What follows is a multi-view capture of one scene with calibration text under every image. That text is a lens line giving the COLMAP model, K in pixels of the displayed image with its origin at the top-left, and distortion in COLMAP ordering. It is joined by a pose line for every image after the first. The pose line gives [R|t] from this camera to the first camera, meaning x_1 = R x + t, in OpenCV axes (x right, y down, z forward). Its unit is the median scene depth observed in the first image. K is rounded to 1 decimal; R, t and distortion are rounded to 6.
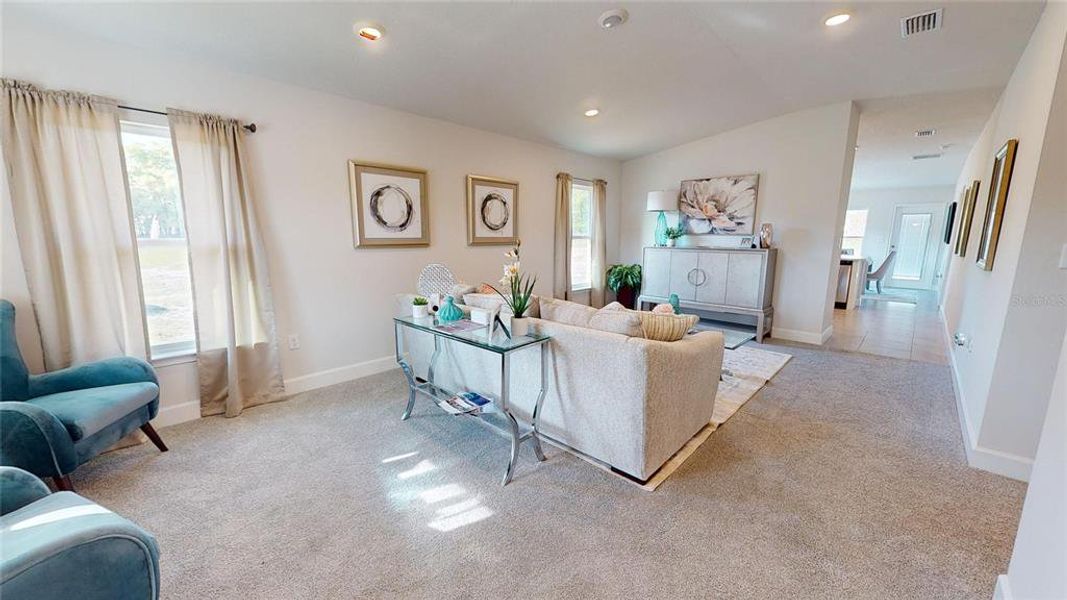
lens RADIAL K [[391.2, 0, 534.1], [0, 391.2, 303.6], [0, 0, 1]] dist [0.000227, -0.000069]
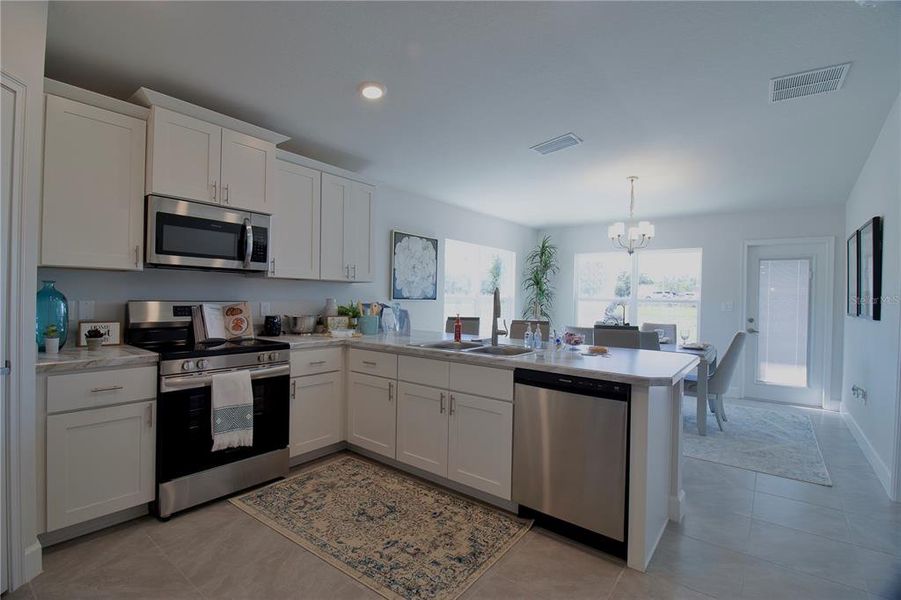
lens RADIAL K [[417.6, 0, 447.5], [0, 417.6, 298.2], [0, 0, 1]] dist [0.000953, -0.013058]
pose [[0.993380, 0.018002, 0.113456, 1.142631], [0.001170, 0.986008, -0.166691, -0.209434], [-0.114869, 0.165721, 0.979460, 1.259299]]
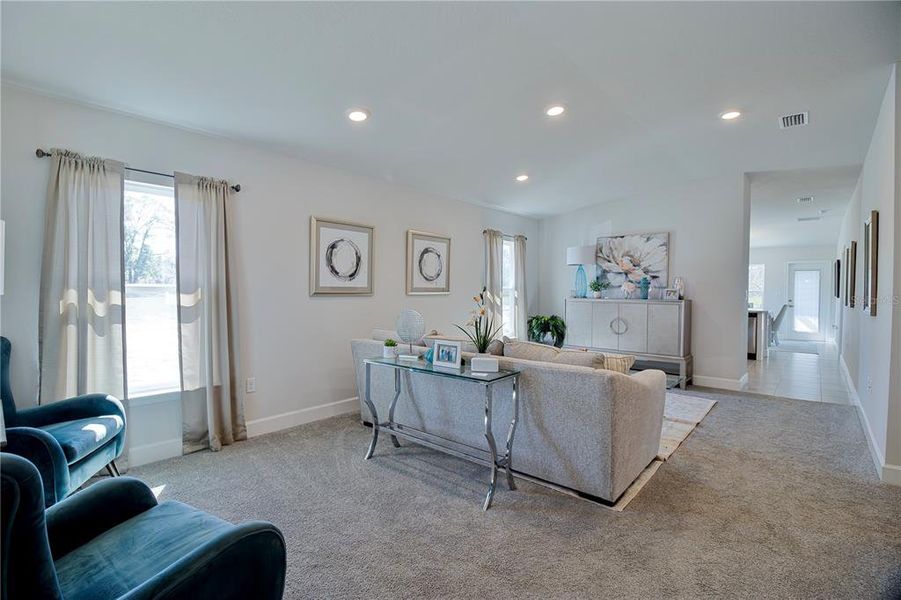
lens RADIAL K [[417.6, 0, 447.5], [0, 417.6, 298.2], [0, 0, 1]] dist [0.000953, -0.013058]
pose [[0.998652, 0.004560, 0.051698, -0.135430], [0.003397, 0.988255, -0.152779, 0.035142], [-0.051787, 0.152748, 0.986907, -0.120860]]
